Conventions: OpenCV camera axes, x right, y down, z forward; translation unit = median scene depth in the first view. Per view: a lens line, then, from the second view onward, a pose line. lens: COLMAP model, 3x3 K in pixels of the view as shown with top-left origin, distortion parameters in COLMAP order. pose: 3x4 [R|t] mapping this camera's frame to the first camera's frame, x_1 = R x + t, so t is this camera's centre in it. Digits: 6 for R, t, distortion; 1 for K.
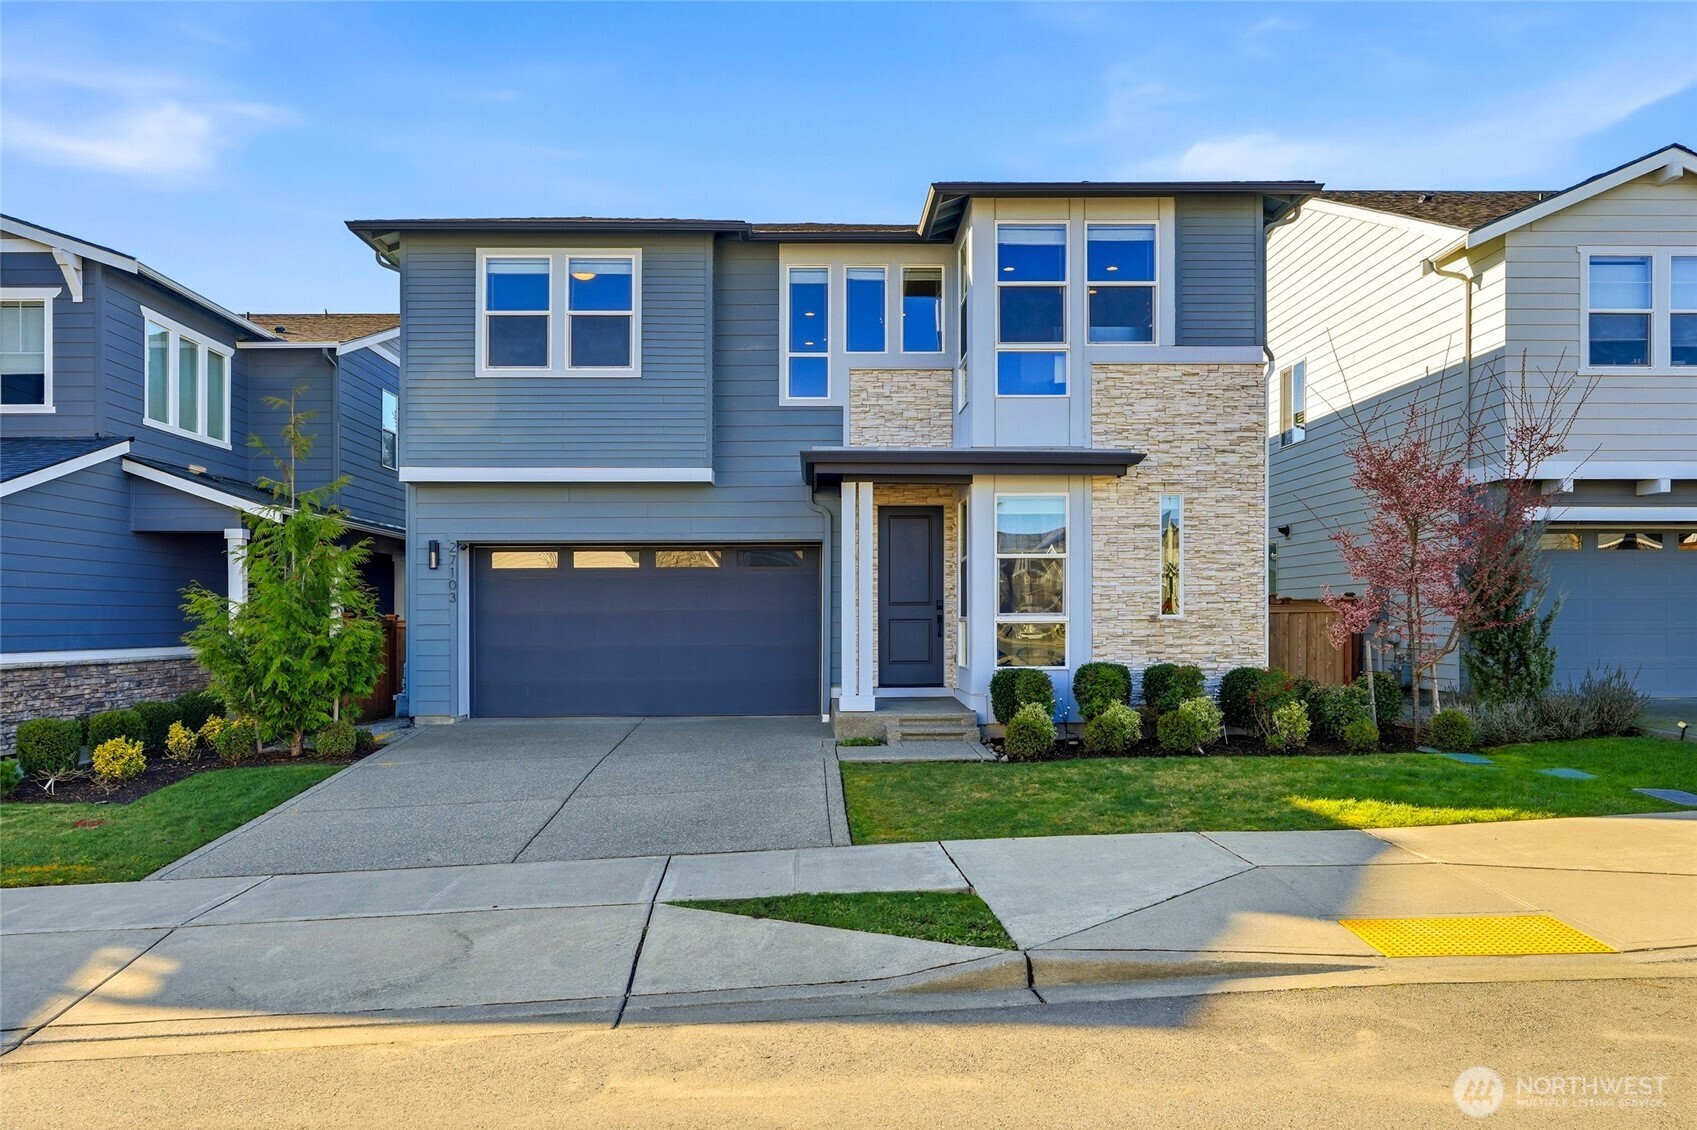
lens RADIAL K [[1231.3, 0, 848.5], [0, 1231.3, 565.0], [0, 0, 1]] dist [0.003408, 0.004395]
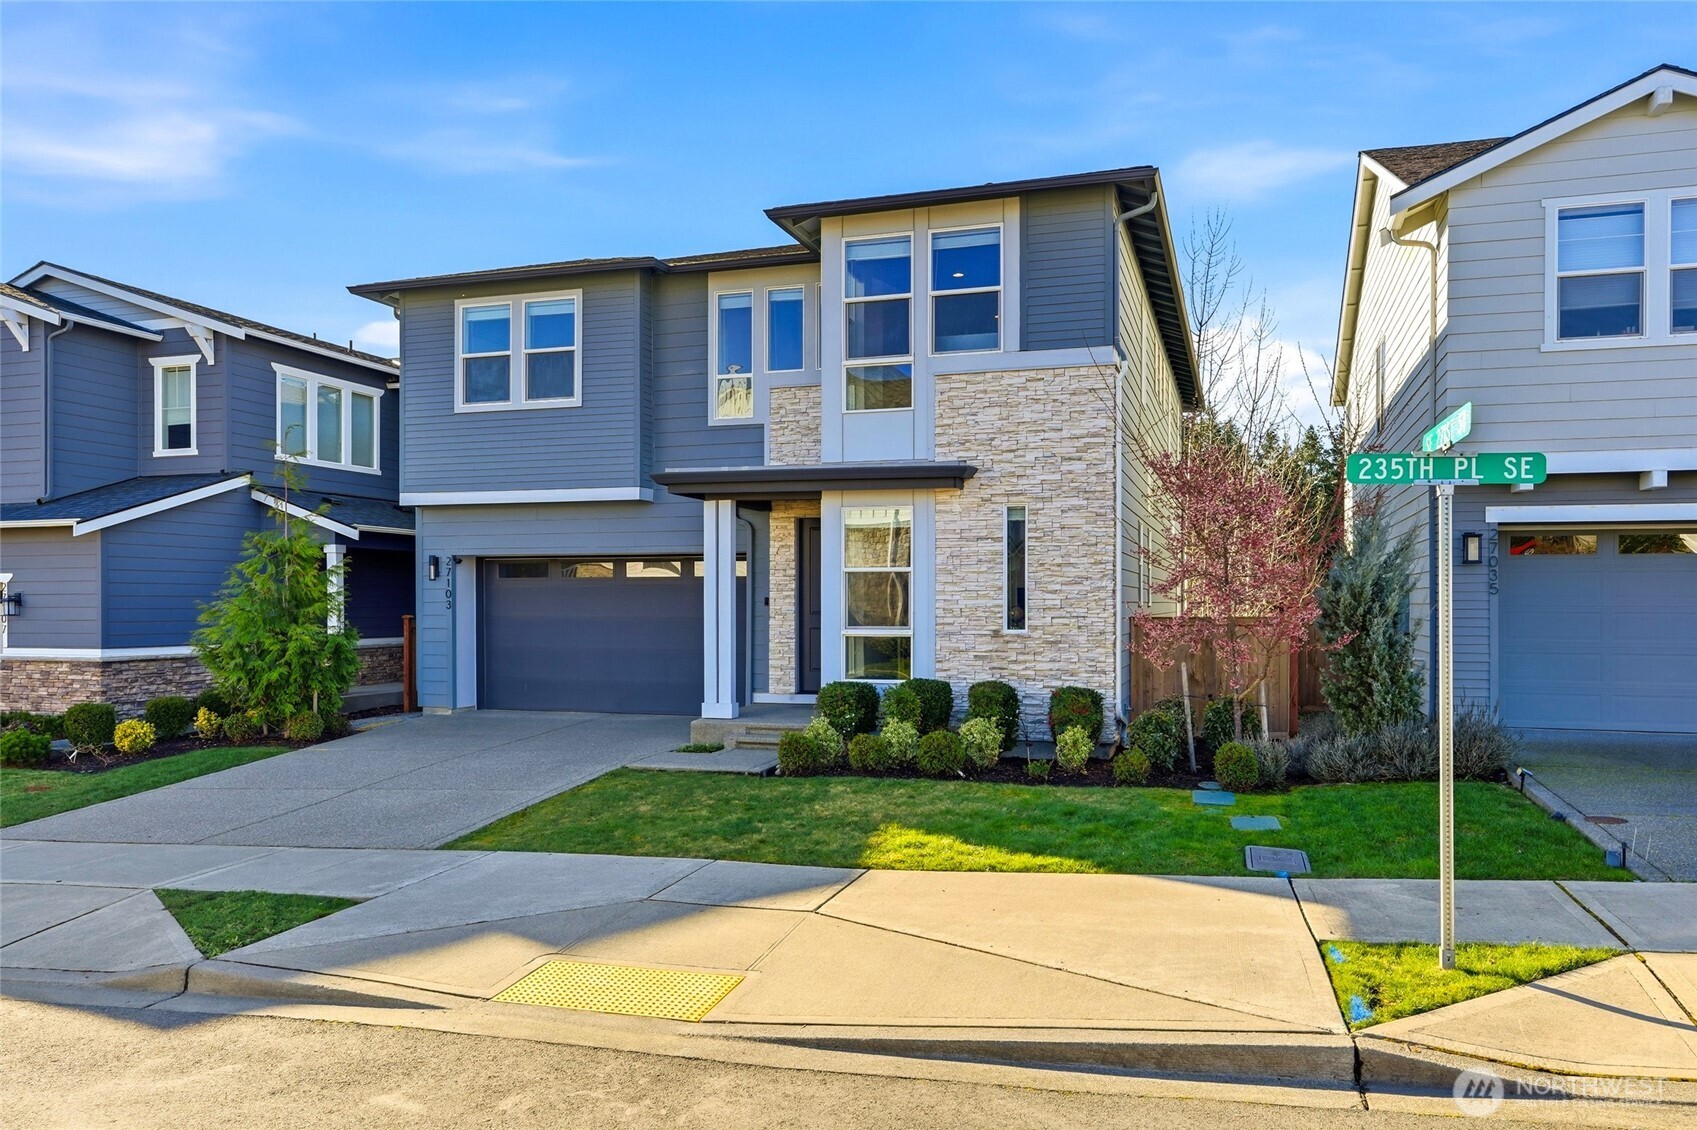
lens RADIAL K [[1198.7, 0, 848.5], [0, 1198.7, 565.0], [0, 0, 1]] dist [0.004943, 0.003915]
pose [[0.947281, -0.005062, -0.320363, 0.435207], [0.009025, 0.999900, 0.010886, -0.021778], [0.320276, -0.013203, 0.947232, 0.064855]]
